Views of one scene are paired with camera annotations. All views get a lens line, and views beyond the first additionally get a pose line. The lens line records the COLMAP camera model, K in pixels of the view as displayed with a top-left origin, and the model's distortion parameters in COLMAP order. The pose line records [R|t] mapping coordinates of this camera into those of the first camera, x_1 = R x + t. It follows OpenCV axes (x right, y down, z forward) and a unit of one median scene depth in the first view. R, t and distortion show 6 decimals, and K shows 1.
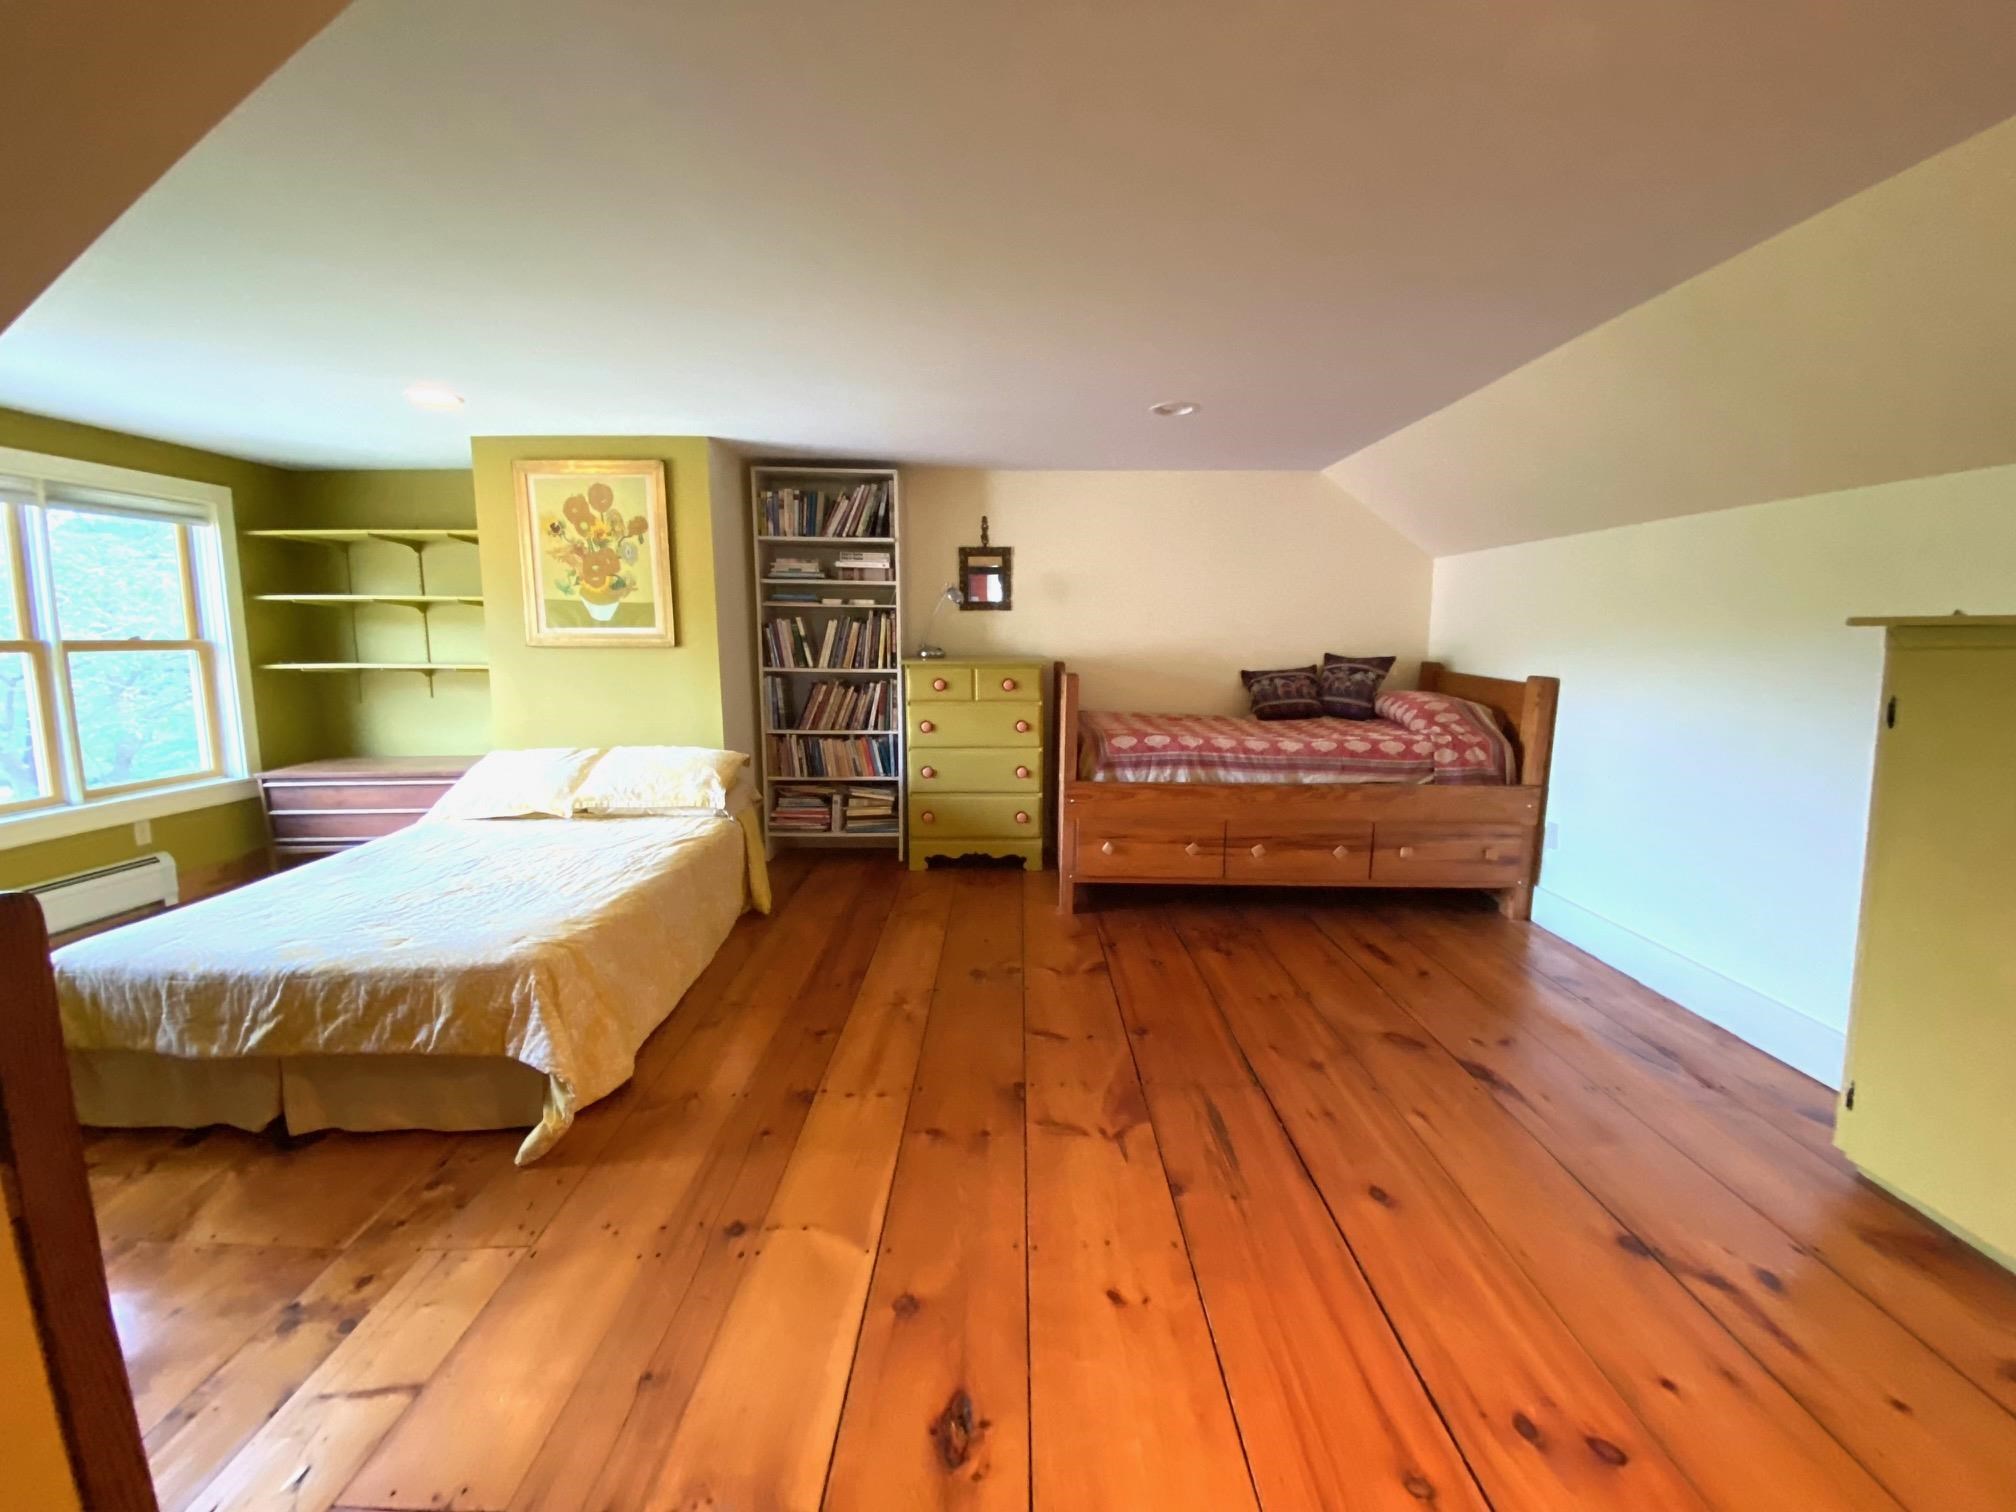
lens RADIAL K [[814.9, 0, 1022.3], [0, 814.9, 760.6], [0, 0, 1]] dist [-0.014272, -0.005368]
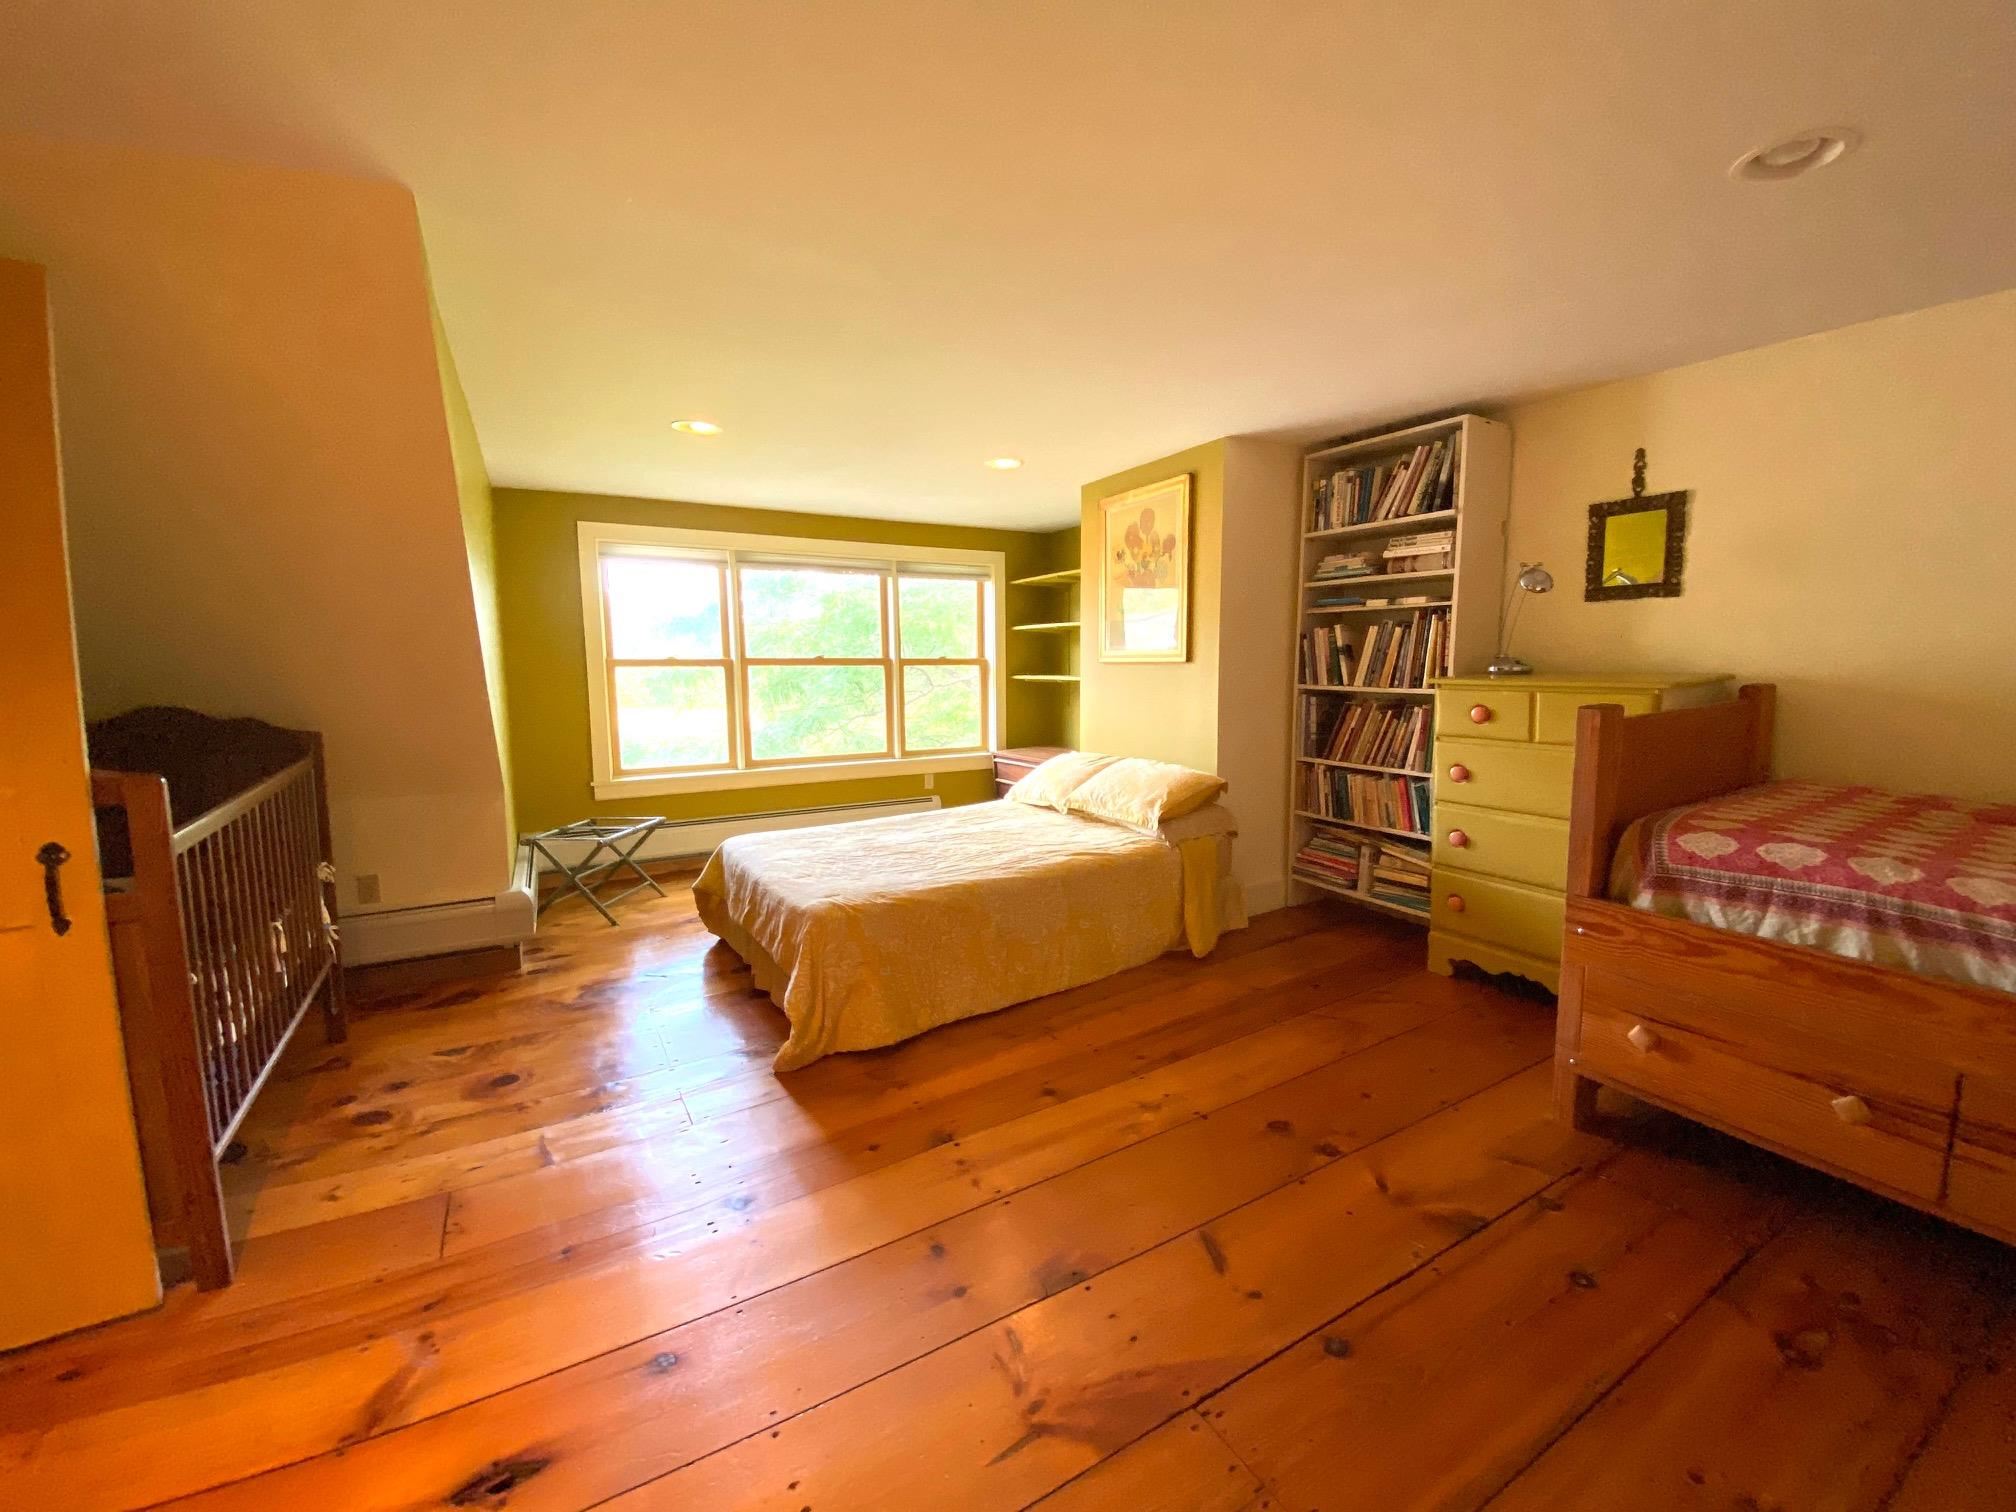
lens RADIAL K [[814.9, 0, 999.5], [0, 814.9, 745.9], [0, 0, 1]] dist [-0.014272, -0.005368]
pose [[0.450272, 0.083913, -0.888940, 0.333719], [-0.113164, 0.992909, 0.036407, -0.047370], [0.885691, 0.084203, 0.456575, 0.345837]]
